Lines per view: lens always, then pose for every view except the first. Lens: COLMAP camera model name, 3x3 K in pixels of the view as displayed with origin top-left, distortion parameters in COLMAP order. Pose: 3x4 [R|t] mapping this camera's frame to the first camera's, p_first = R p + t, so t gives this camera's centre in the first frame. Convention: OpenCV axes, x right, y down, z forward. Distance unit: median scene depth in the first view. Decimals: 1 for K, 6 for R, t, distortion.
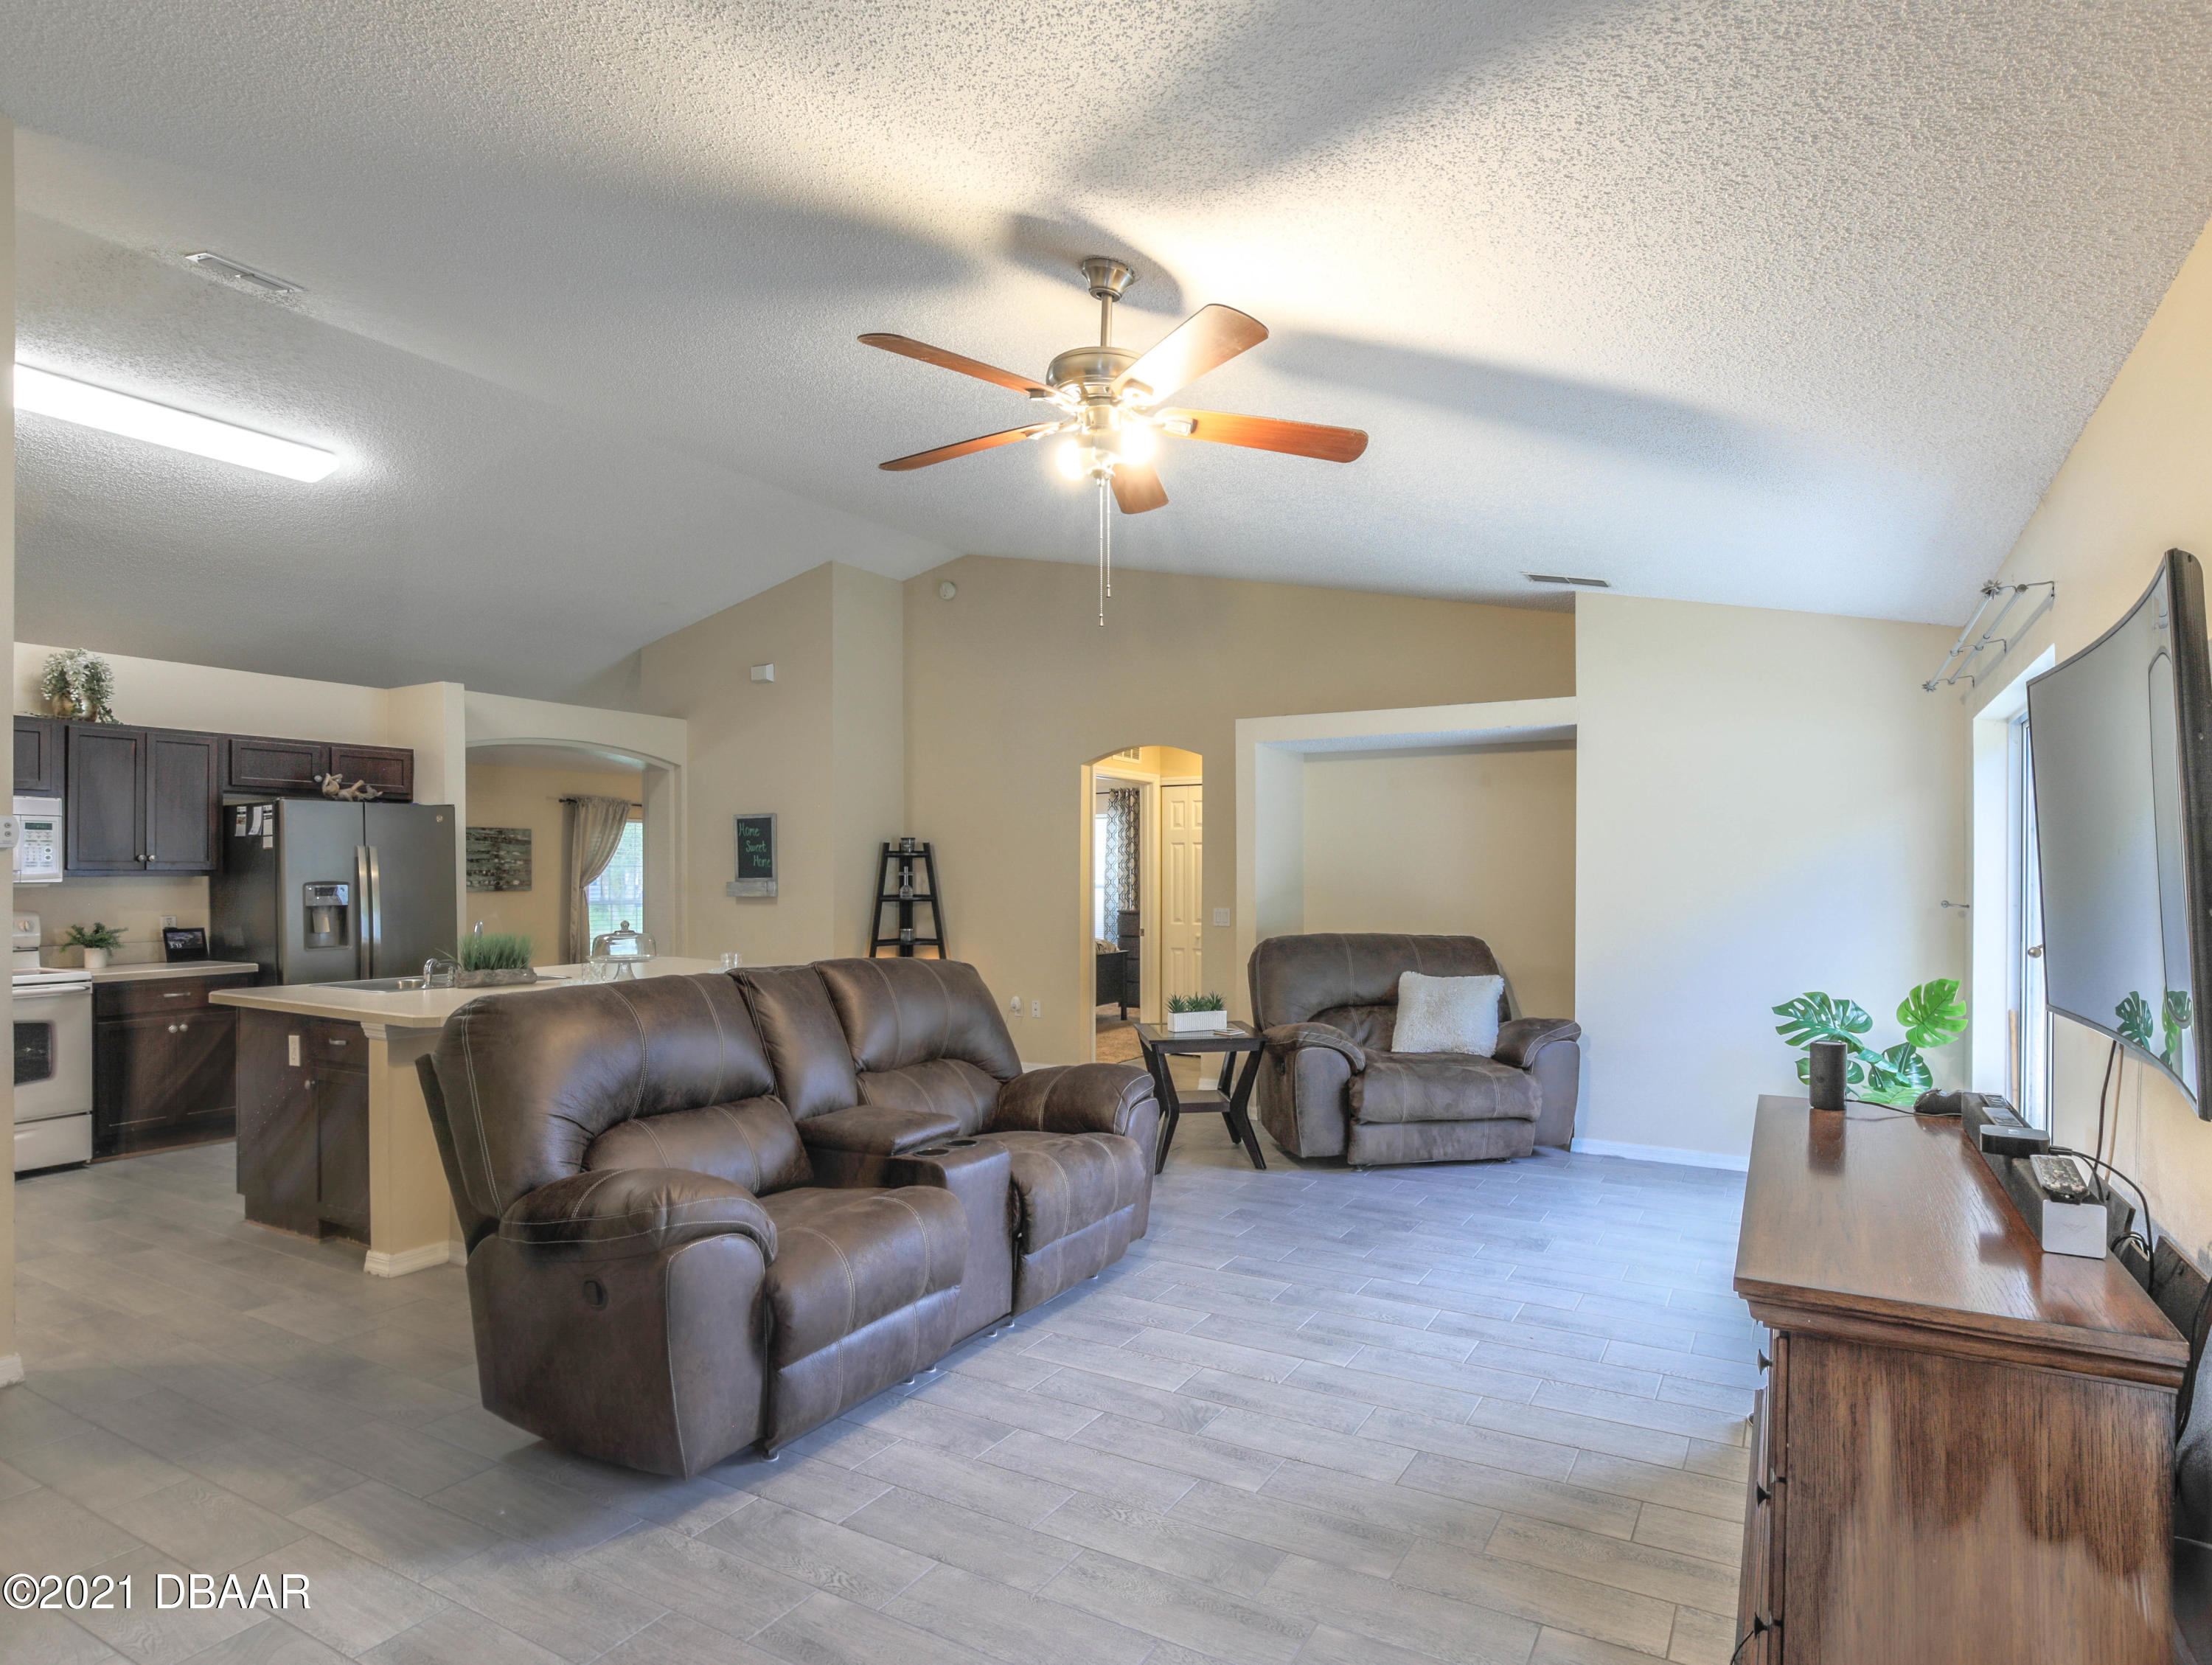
lens RADIAL K [[1165.2, 0, 1149.5], [0, 1165.2, 869.4], [0, 0, 1]] dist [-0.003746, -0.000337]
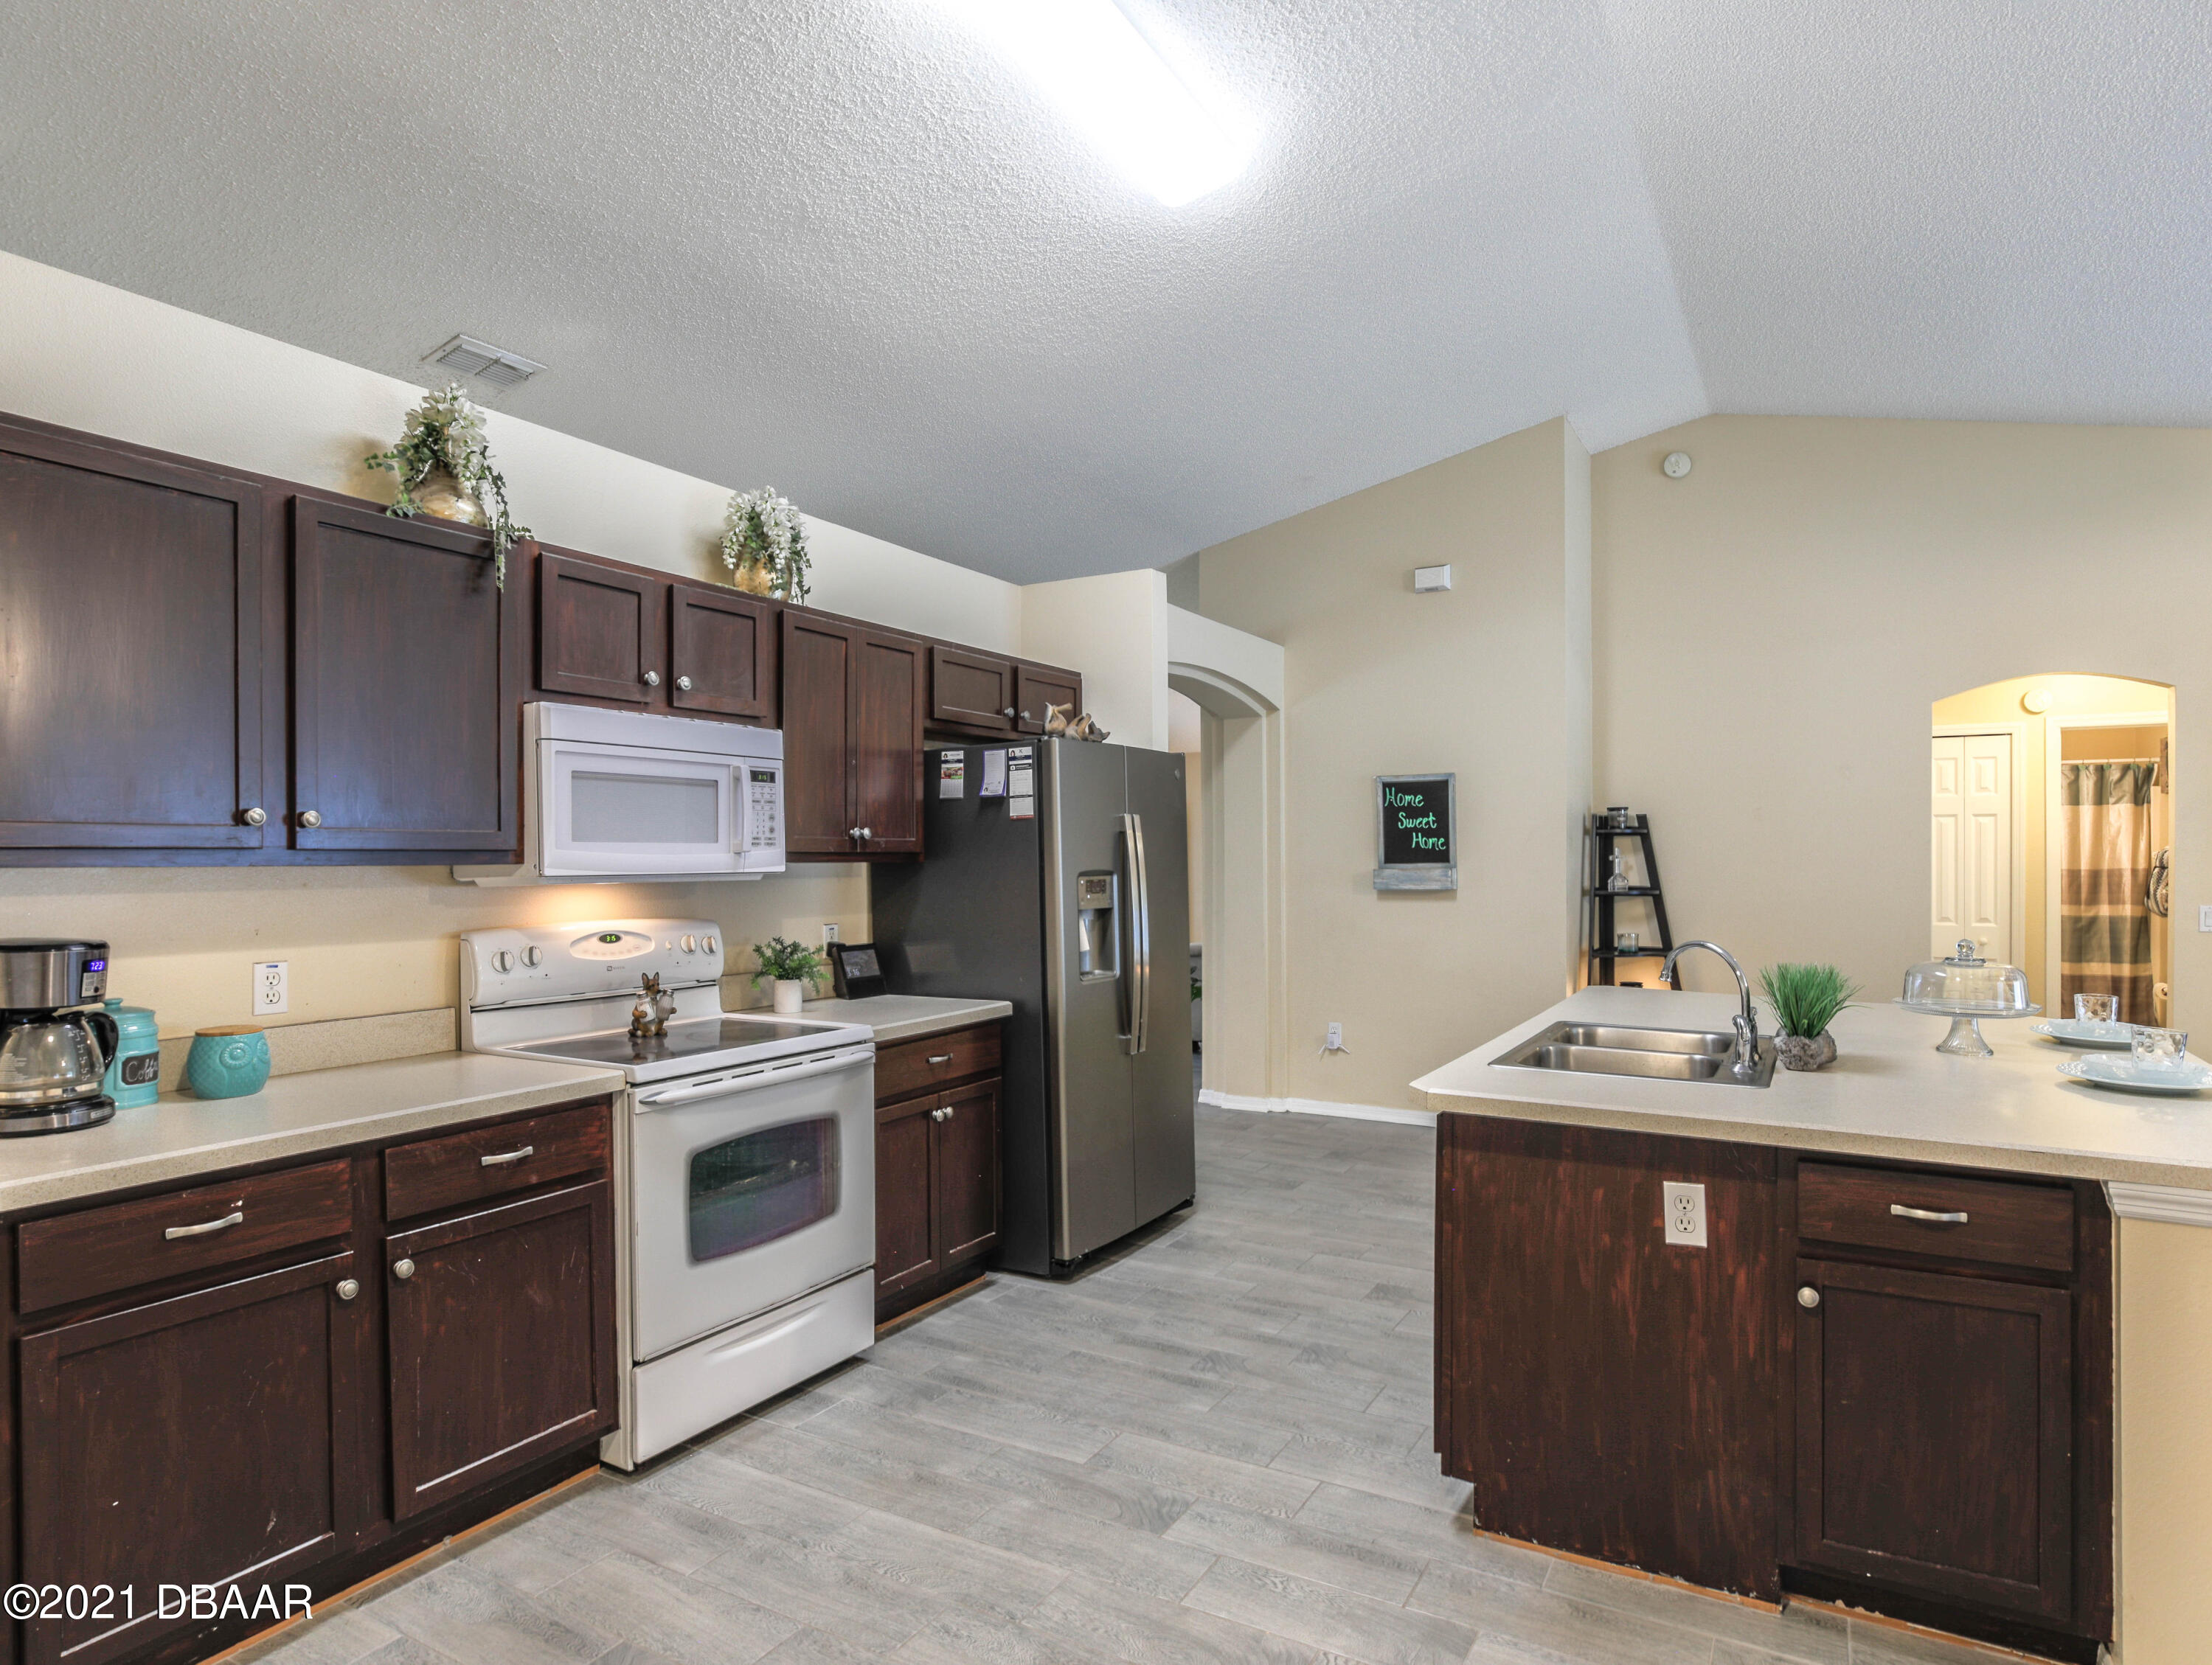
lens RADIAL K [[1204.1, 0, 1159.5], [0, 1204.1, 865.8], [0, 0, 1]] dist [-0.015677, -0.000453]
pose [[0.999997, -0.002180, -0.001478, -0.677015], [0.002192, 0.999967, 0.007760, 0.003411], [0.001461, -0.007763, 0.999969, 0.351290]]
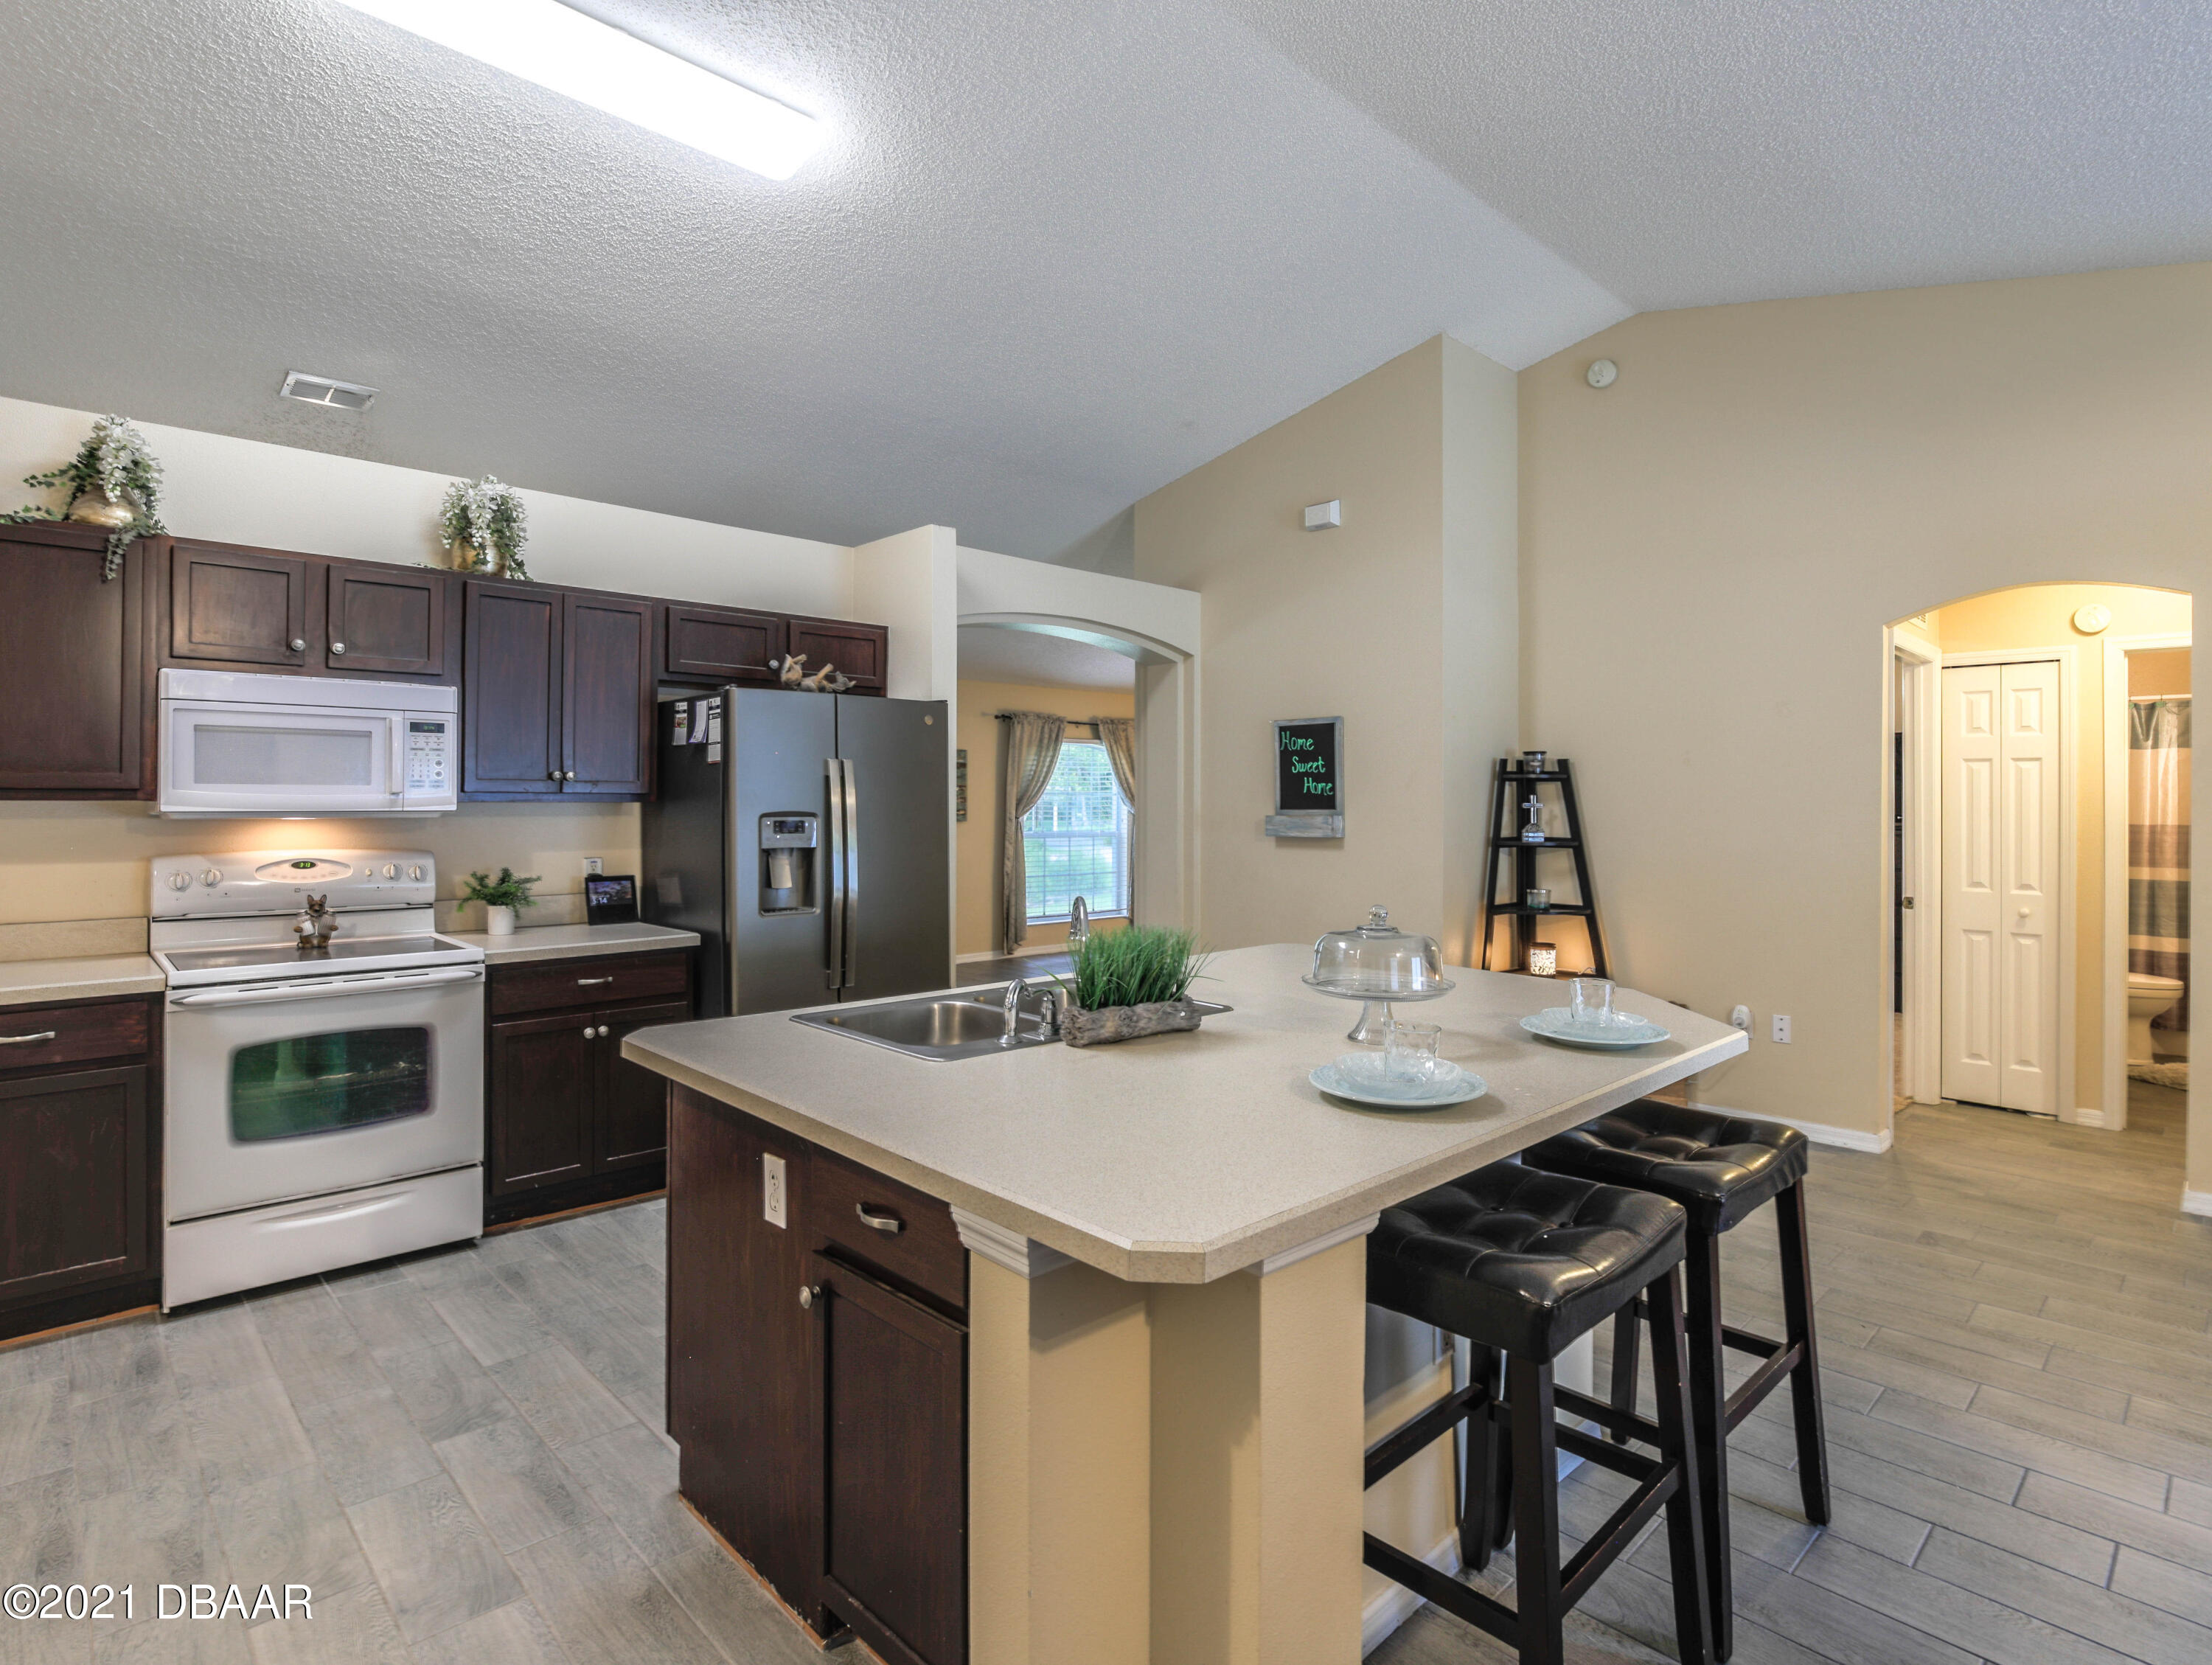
lens RADIAL K [[1137.4, 0, 1127.1], [0, 1137.4, 791.6], [0, 0, 1]] dist [-0.012914, 0.000618]
pose [[0.958593, 0.004622, -0.284743, -0.339021], [-0.006620, 0.999960, -0.006055, 0.001435], [0.284703, 0.007689, 0.958585, 0.434583]]
